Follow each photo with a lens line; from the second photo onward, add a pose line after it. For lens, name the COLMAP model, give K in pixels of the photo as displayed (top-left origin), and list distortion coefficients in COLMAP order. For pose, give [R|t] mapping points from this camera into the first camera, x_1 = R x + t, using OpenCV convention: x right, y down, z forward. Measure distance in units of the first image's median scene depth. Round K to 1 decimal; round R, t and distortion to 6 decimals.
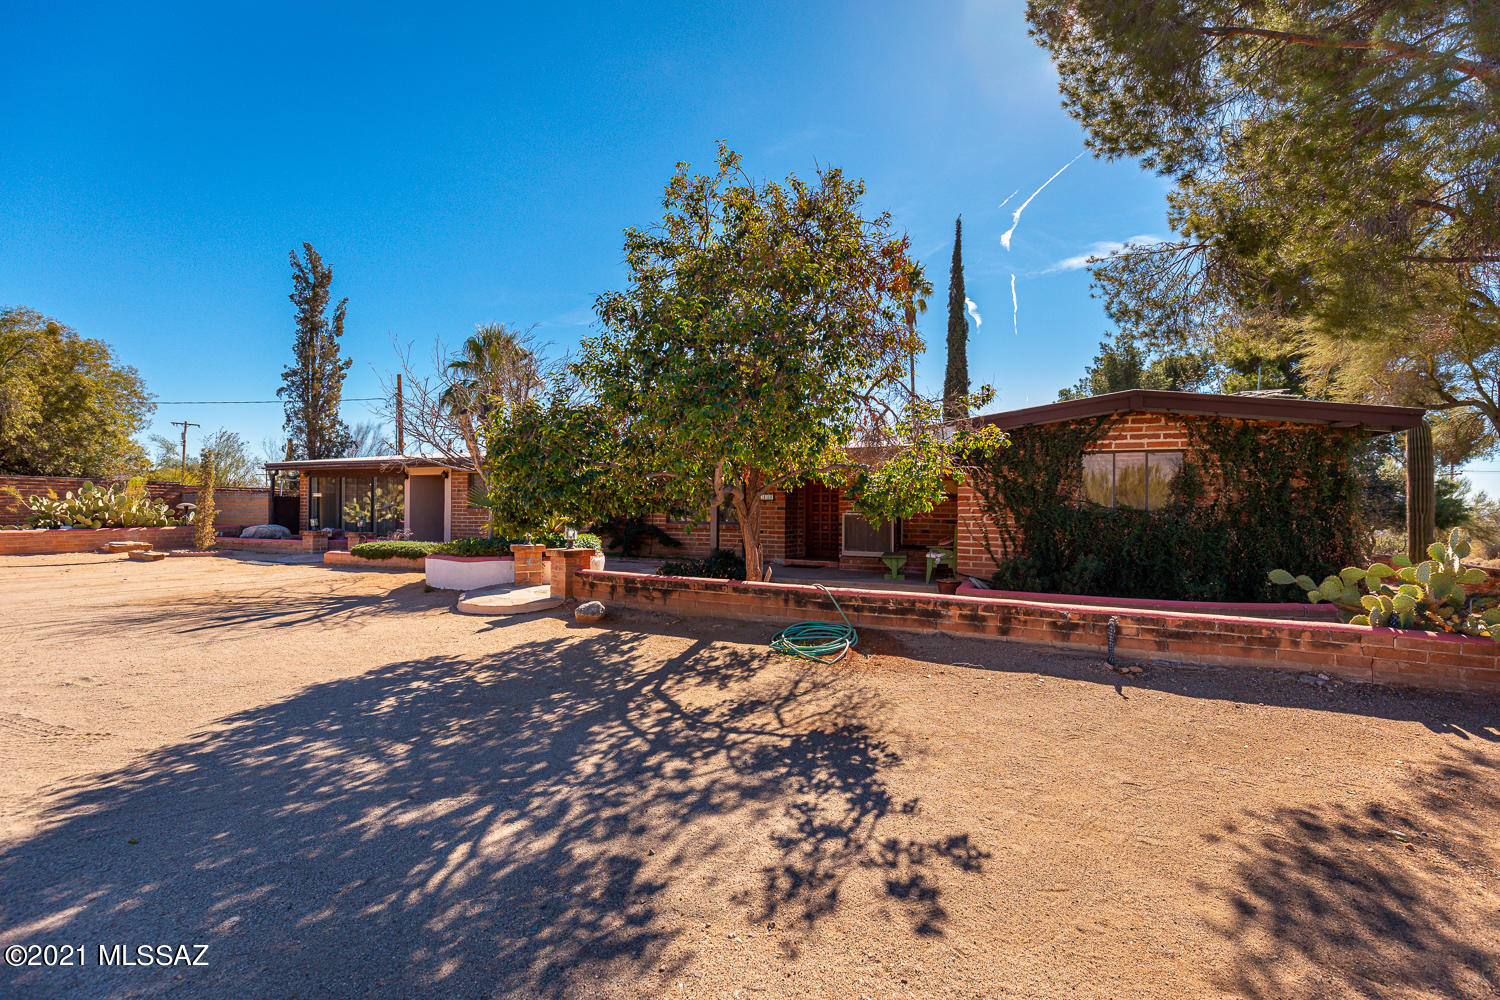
lens RADIAL K [[672.7, 0, 750.0], [0, 672.7, 500.0], [0, 0, 1]] dist [0.010219, -0.005160]
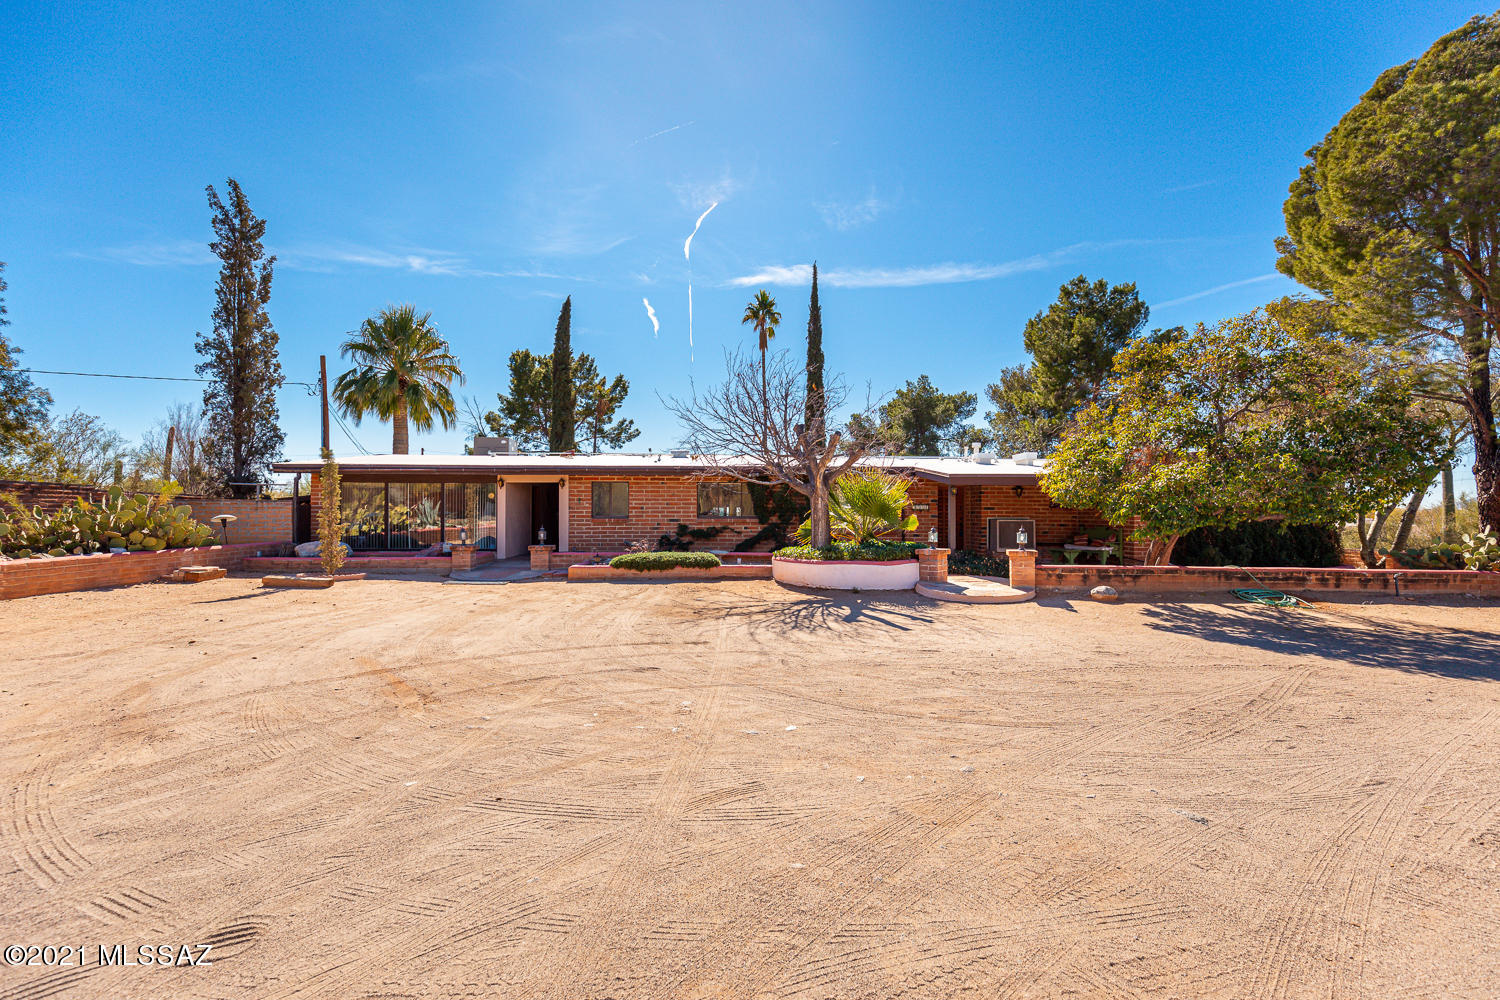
lens RADIAL K [[672.7, 0, 750.0], [0, 672.7, 500.0], [0, 0, 1]] dist [0.010219, -0.005160]
pose [[0.888663, 0.002362, 0.458554, -1.556344], [-0.000864, 0.999994, -0.003476, -0.023370], [-0.458560, 0.002693, 0.888660, 0.091637]]
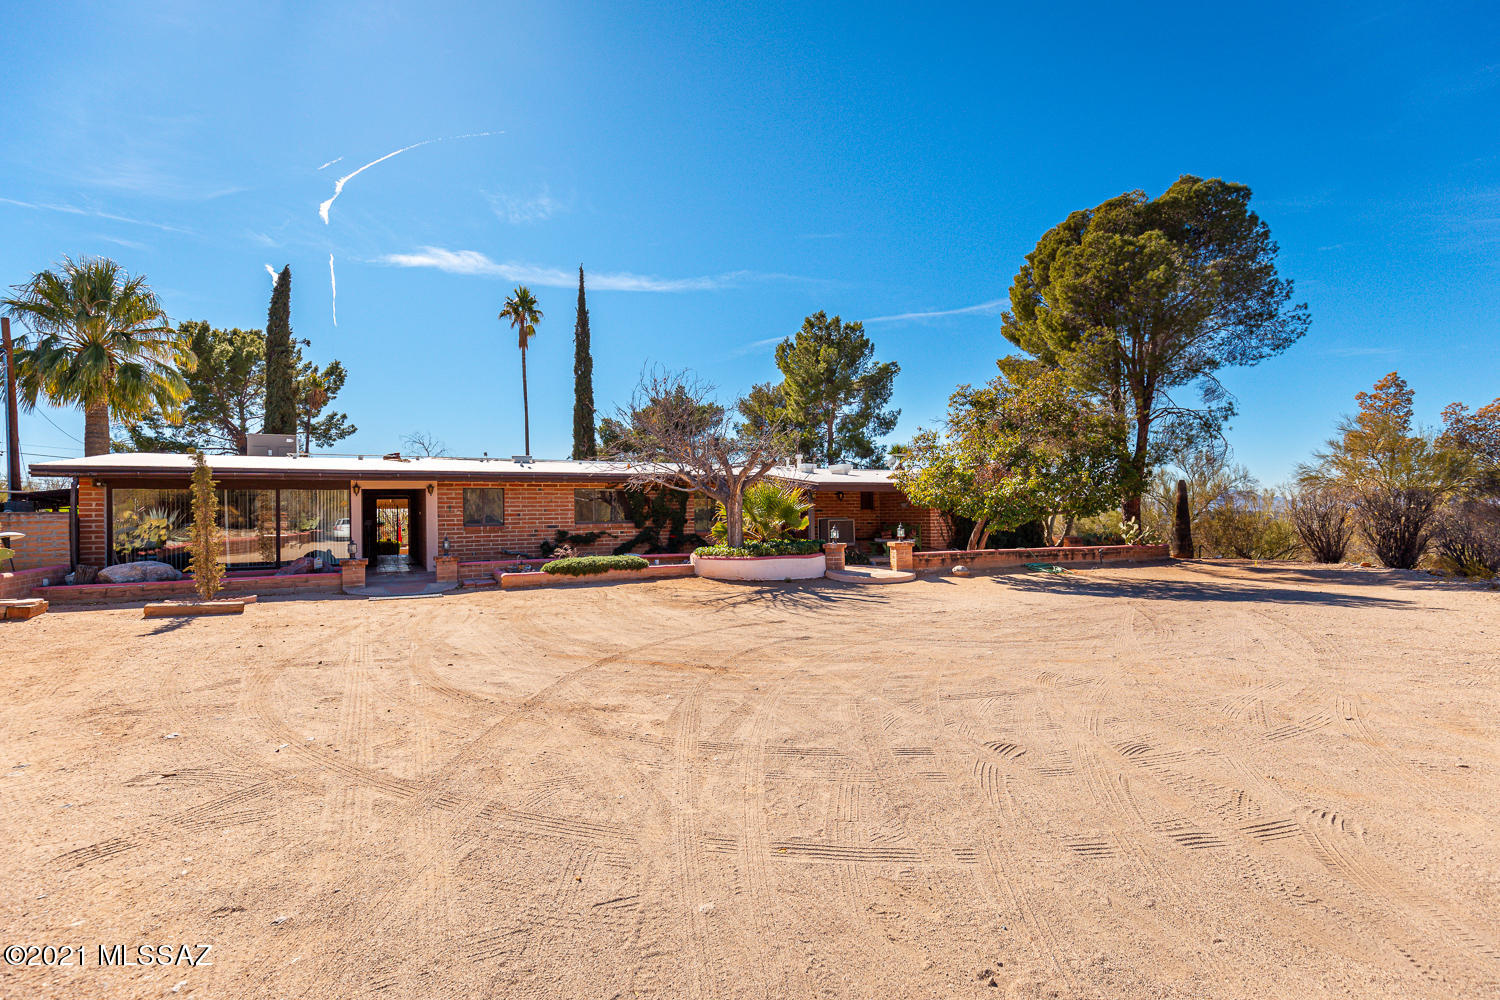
lens RADIAL K [[689.5, 0, 750.0], [0, 689.5, 500.0], [0, 0, 1]] dist [0.002230, -0.000685]
pose [[0.607570, -0.000174, 0.794266, -2.188465], [0.010361, 0.999917, -0.007707, -0.027428], [-0.794198, 0.012912, 0.607521, 0.285704]]
